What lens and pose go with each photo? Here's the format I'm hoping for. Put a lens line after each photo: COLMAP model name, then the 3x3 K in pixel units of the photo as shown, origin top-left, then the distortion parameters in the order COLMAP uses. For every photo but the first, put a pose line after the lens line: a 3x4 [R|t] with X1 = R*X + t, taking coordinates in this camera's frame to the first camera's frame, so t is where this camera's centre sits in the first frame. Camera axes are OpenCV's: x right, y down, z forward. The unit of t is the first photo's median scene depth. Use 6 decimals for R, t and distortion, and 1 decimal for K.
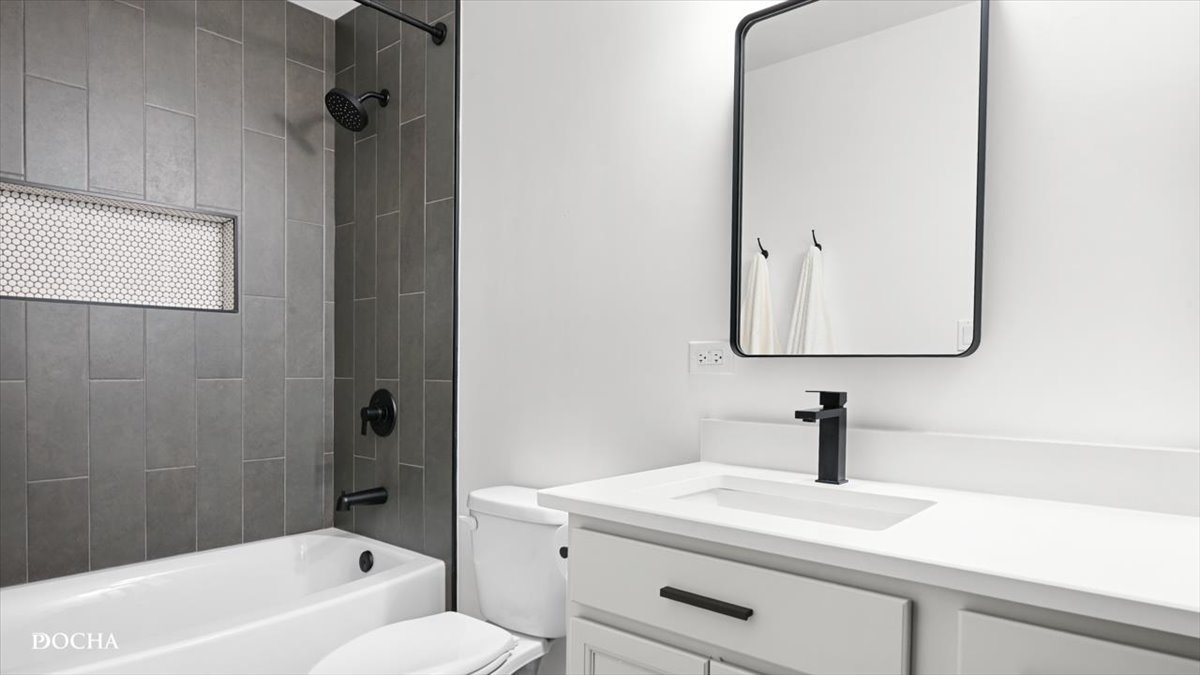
lens RADIAL K [[675.7, 0, 600.8], [0, 675.7, 367.0], [0, 0, 1]] dist [0.001431, 0.000153]
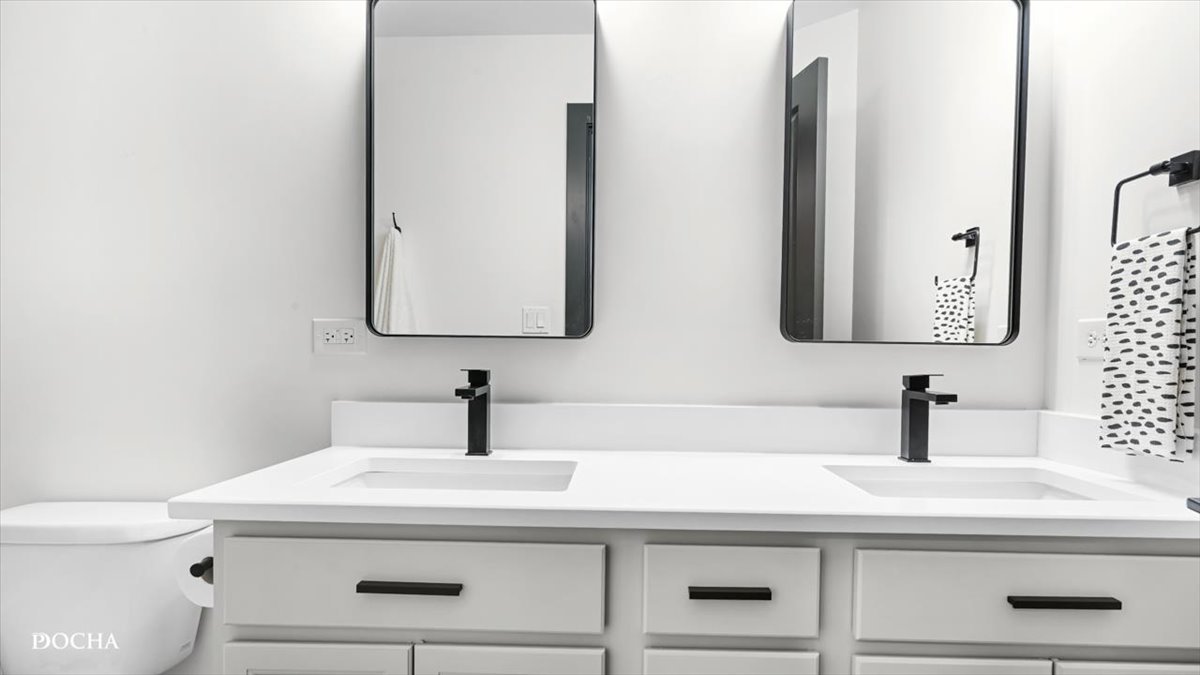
lens RADIAL K [[649.0, 0, 619.8], [0, 649.0, 355.2], [0, 0, 1]] dist [-0.002268, -0.000583]
pose [[0.782474, -0.003490, 0.622673, -0.124351], [-0.005441, 0.999908, 0.012442, -0.001079], [-0.622659, -0.013123, 0.782383, 0.052874]]
